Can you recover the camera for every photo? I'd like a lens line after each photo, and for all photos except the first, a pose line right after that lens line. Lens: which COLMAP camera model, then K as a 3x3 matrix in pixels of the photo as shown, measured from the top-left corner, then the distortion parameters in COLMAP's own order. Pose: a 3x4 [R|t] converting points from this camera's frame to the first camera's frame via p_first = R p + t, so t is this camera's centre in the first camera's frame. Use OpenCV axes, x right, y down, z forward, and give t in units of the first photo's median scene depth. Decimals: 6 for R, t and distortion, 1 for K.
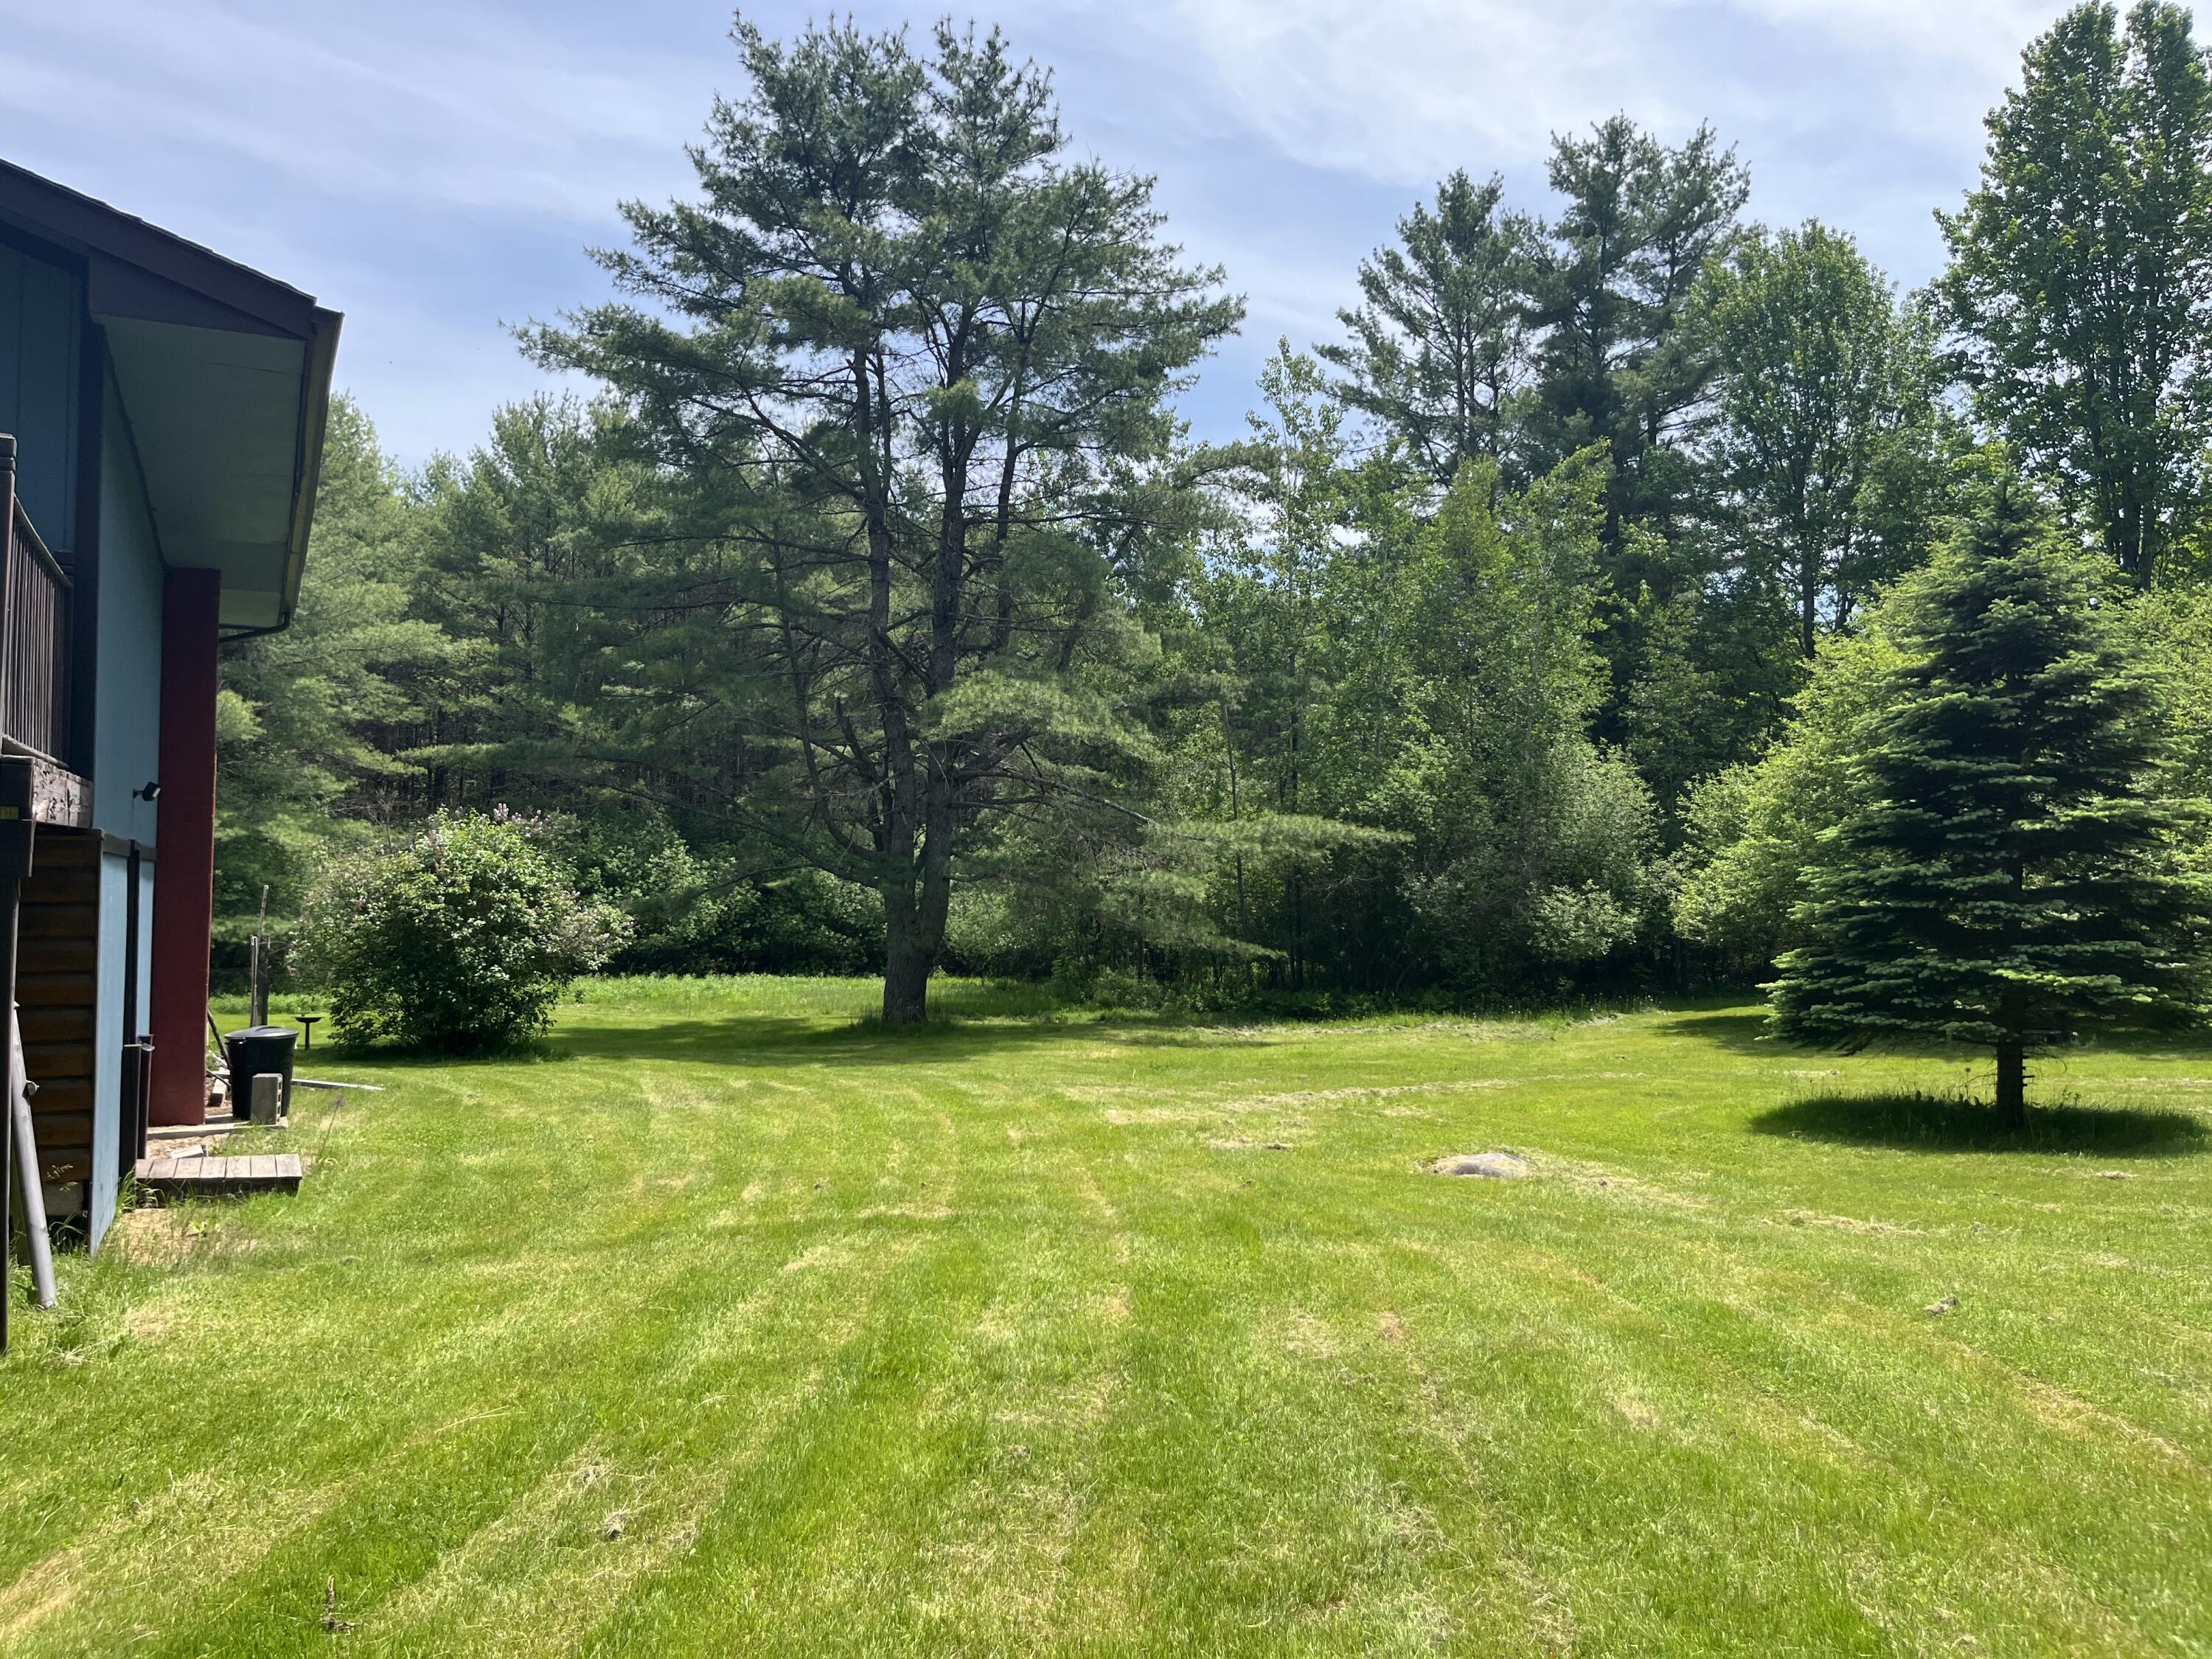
lens RADIAL K [[1661.4, 0, 1106.0], [0, 1661.4, 829.5], [0, 0, 1]] dist [0.074811, -0.107986]
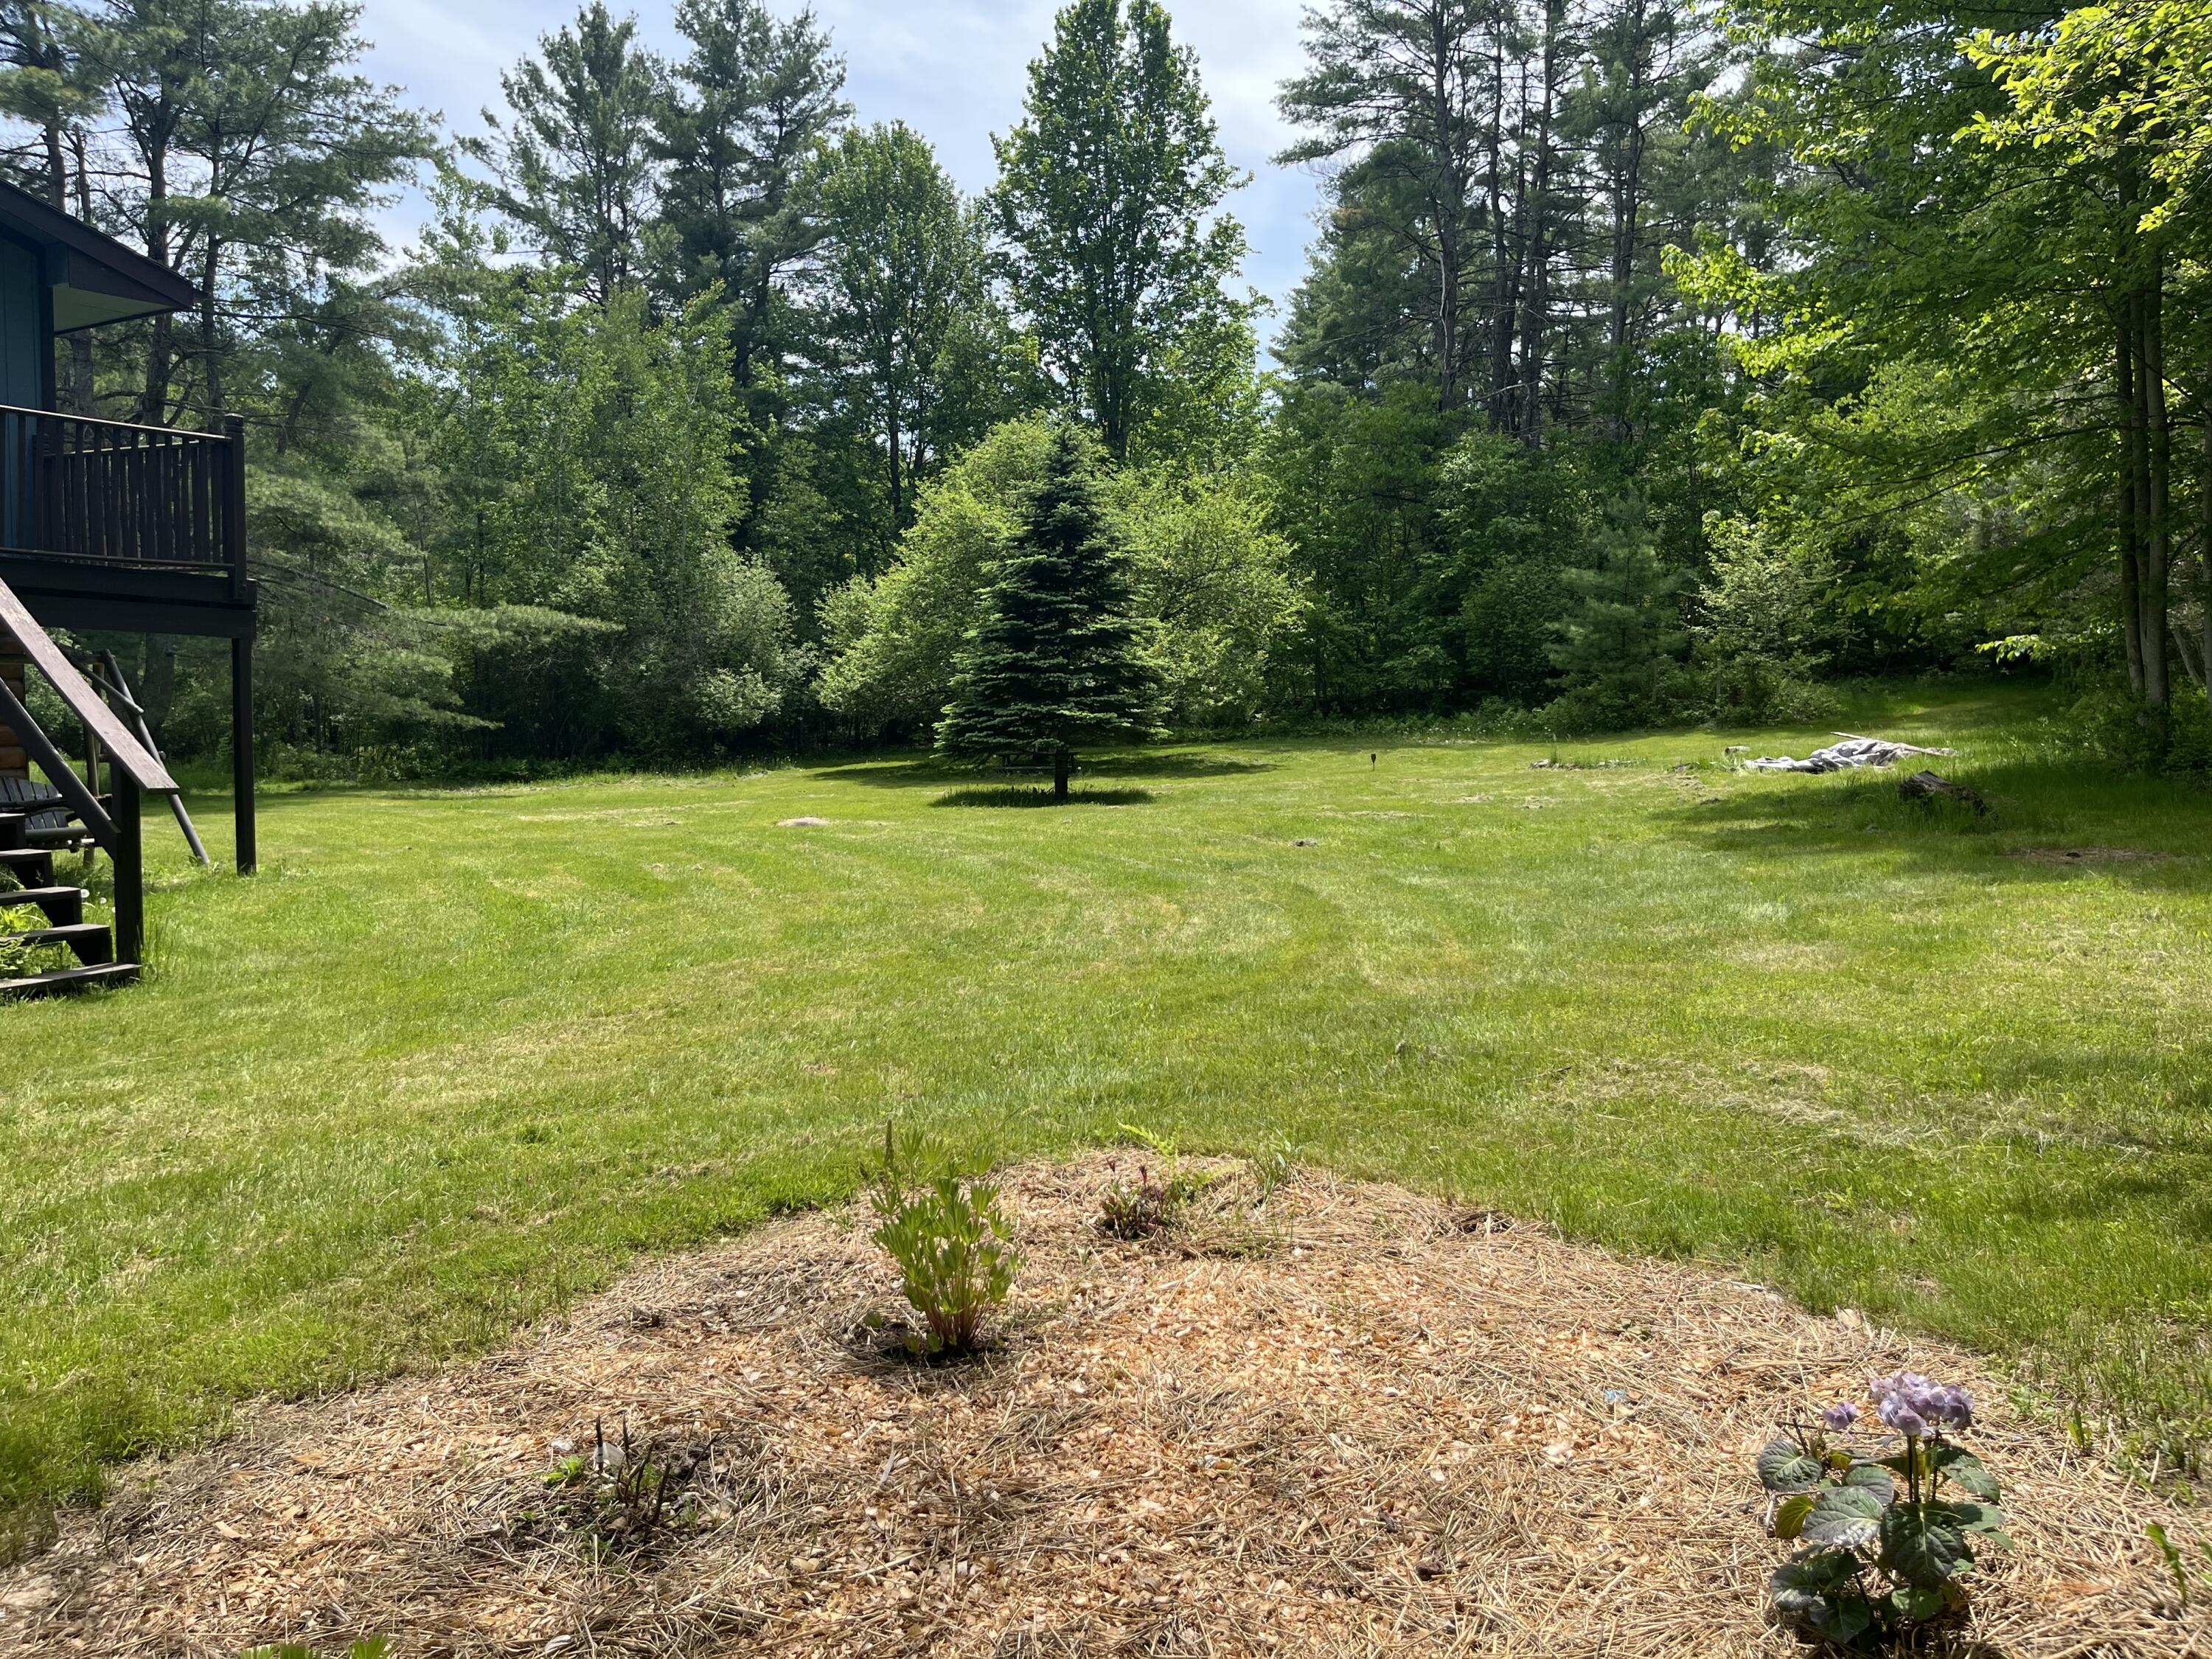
lens RADIAL K [[1639.6, 0, 1086.4], [0, 1639.6, 839.4], [0, 0, 1]] dist [0.089460, -0.137464]
pose [[0.857811, -0.044296, 0.512052, -0.118314], [-0.024335, 0.991661, 0.126553, -0.001641], [-0.513388, -0.121019, 0.849580, -0.178207]]
